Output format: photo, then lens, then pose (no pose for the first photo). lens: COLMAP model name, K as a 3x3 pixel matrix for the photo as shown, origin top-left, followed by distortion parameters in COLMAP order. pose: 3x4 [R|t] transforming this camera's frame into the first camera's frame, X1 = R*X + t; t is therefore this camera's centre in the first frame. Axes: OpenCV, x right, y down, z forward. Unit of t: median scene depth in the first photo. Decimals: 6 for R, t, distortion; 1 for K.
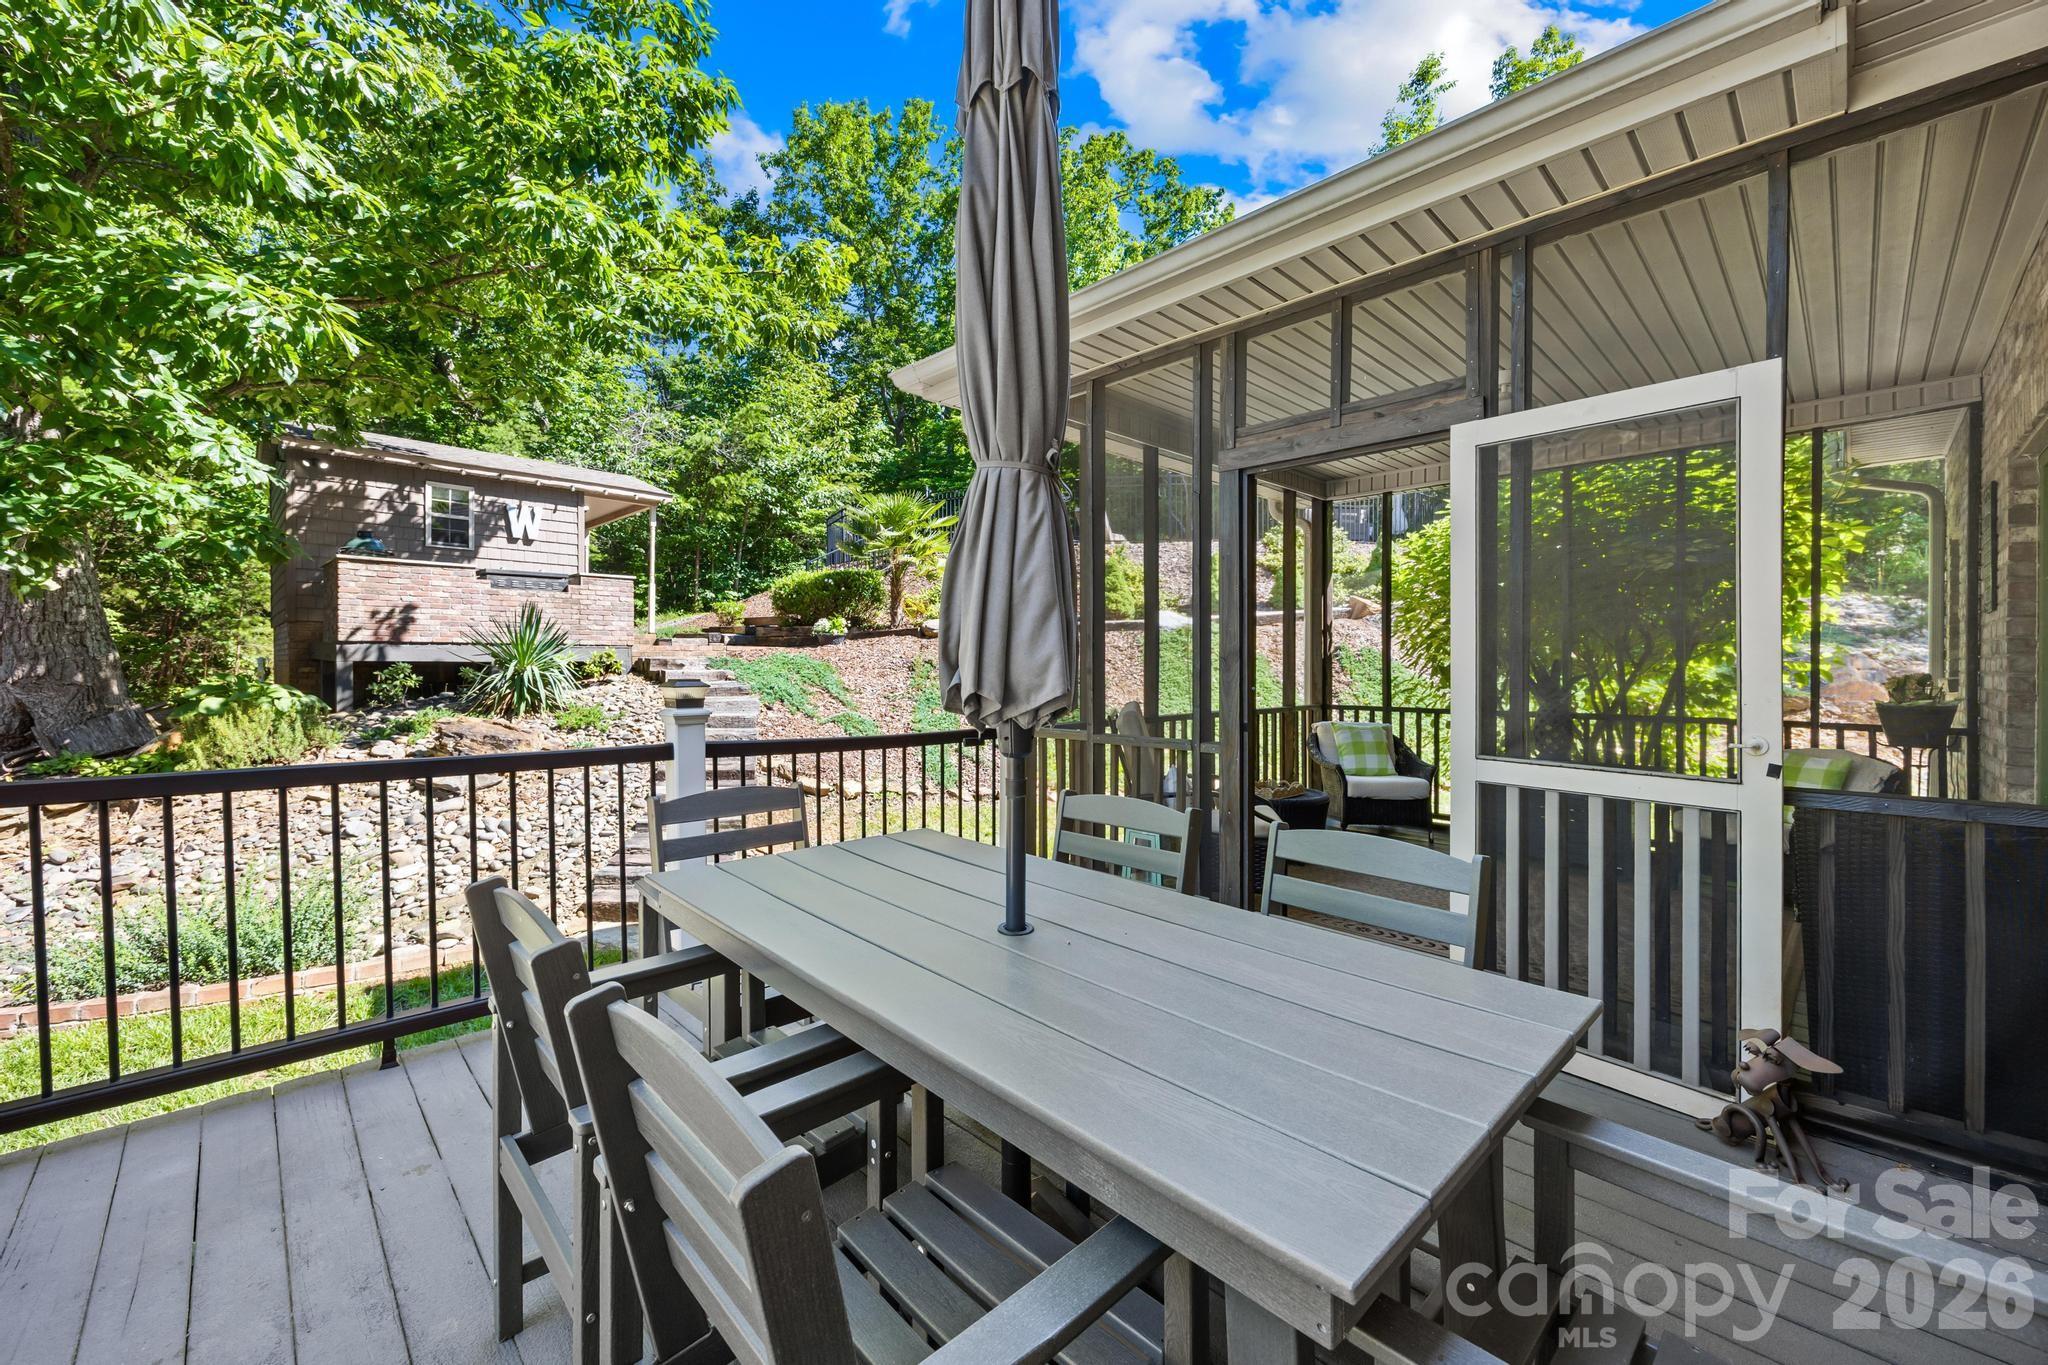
lens RADIAL K [[792.8, 0, 1033.1], [0, 792.8, 675.5], [0, 0, 1]] dist [-0.008954, 0.000233]
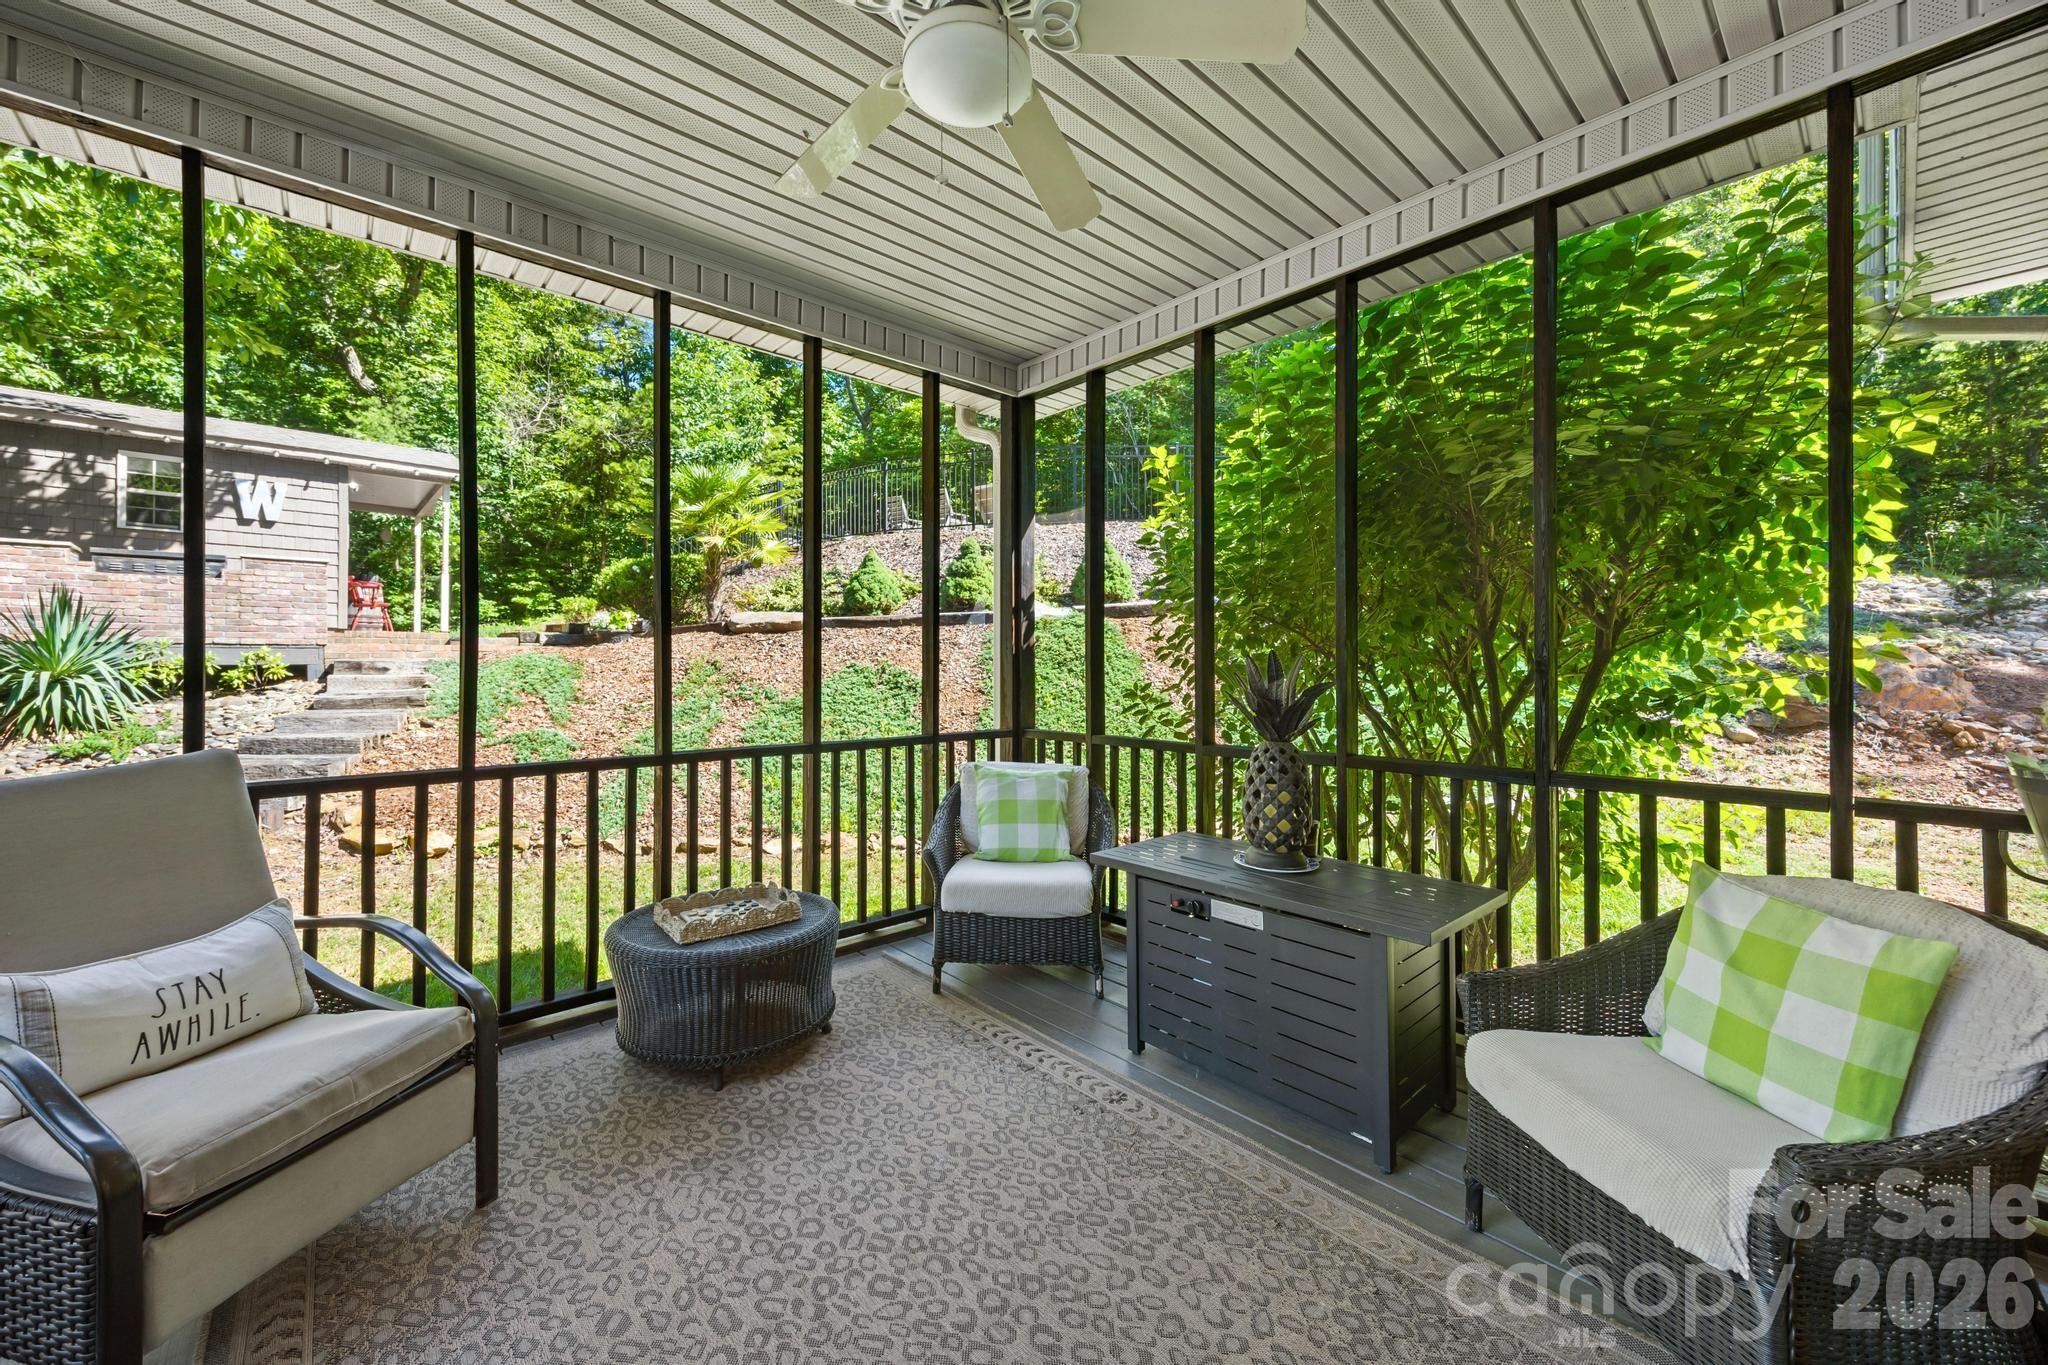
lens RADIAL K [[792.8, 0, 1016.7], [0, 792.8, 670.9], [0, 0, 1]] dist [-0.008954, 0.000233]
pose [[0.999392, -0.003836, -0.034645, 0.204491], [0.003540, 0.999957, -0.008594, -0.001497], [0.034677, 0.008467, 0.999363, 0.203310]]
